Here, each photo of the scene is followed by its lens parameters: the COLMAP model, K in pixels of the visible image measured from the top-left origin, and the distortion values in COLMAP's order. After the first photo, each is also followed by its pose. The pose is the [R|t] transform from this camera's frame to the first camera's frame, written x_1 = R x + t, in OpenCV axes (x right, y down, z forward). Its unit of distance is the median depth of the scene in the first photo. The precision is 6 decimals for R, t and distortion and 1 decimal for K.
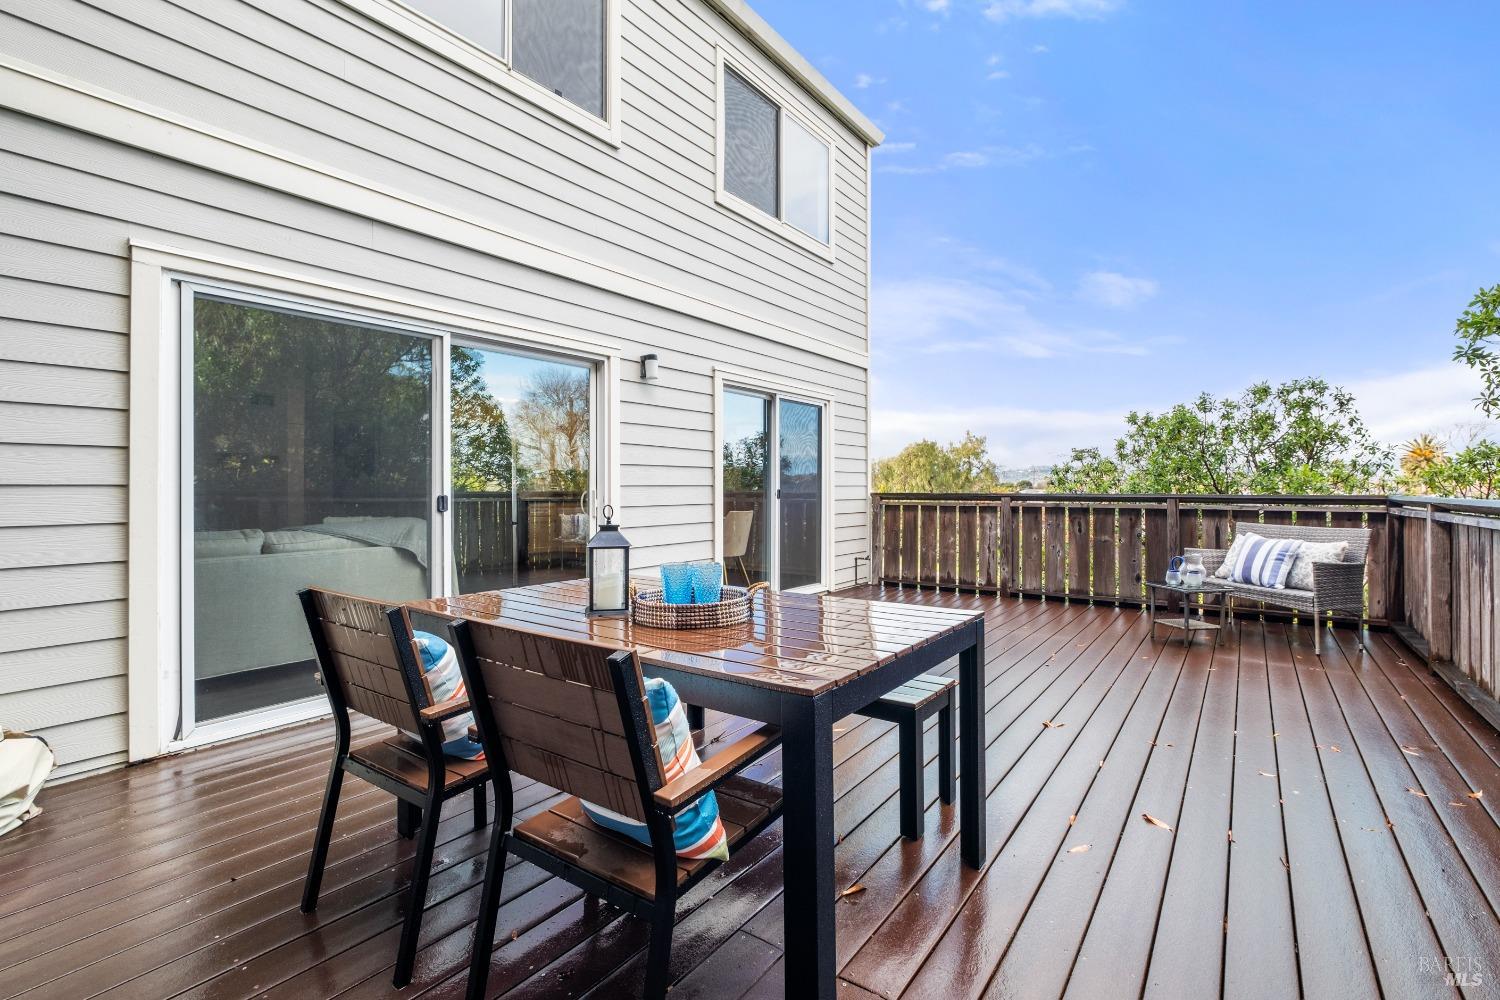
lens RADIAL K [[670.0, 0, 751.7], [0, 670.0, 493.8], [0, 0, 1]] dist [-0.000068, 0.000010]
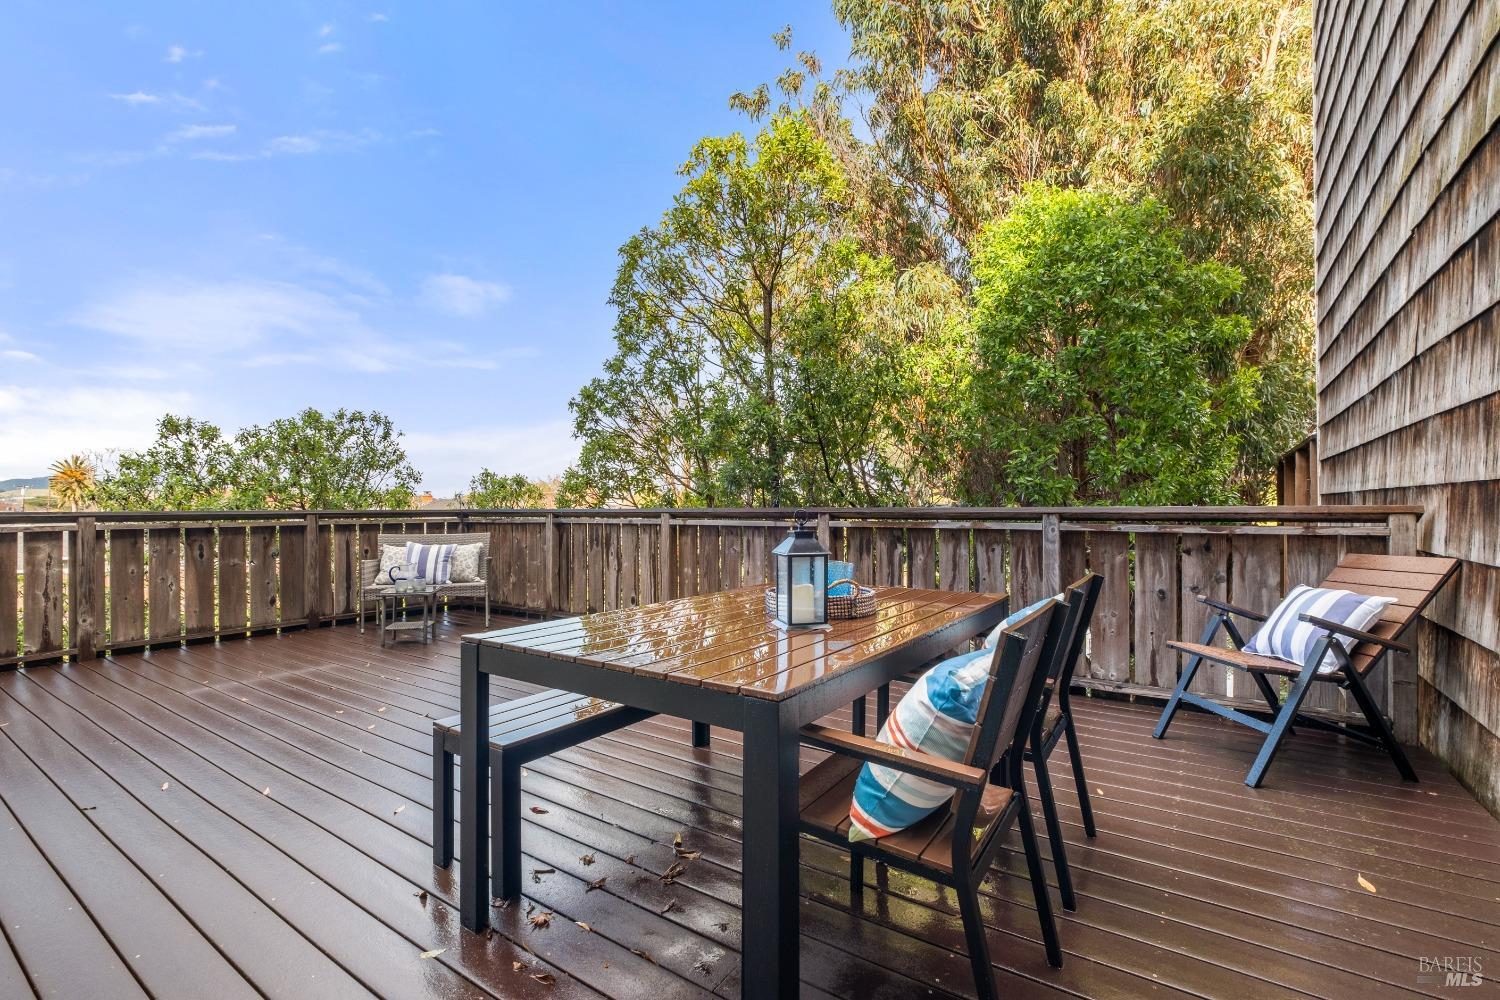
lens RADIAL K [[670.0, 0, 751.7], [0, 670.0, 493.8], [0, 0, 1]] dist [-0.000068, 0.000010]
pose [[-0.034742, 0.019999, 0.999196, -0.361808], [0.013033, 0.999724, -0.019556, 0.003766], [-0.999311, 0.012343, -0.034993, 0.348882]]
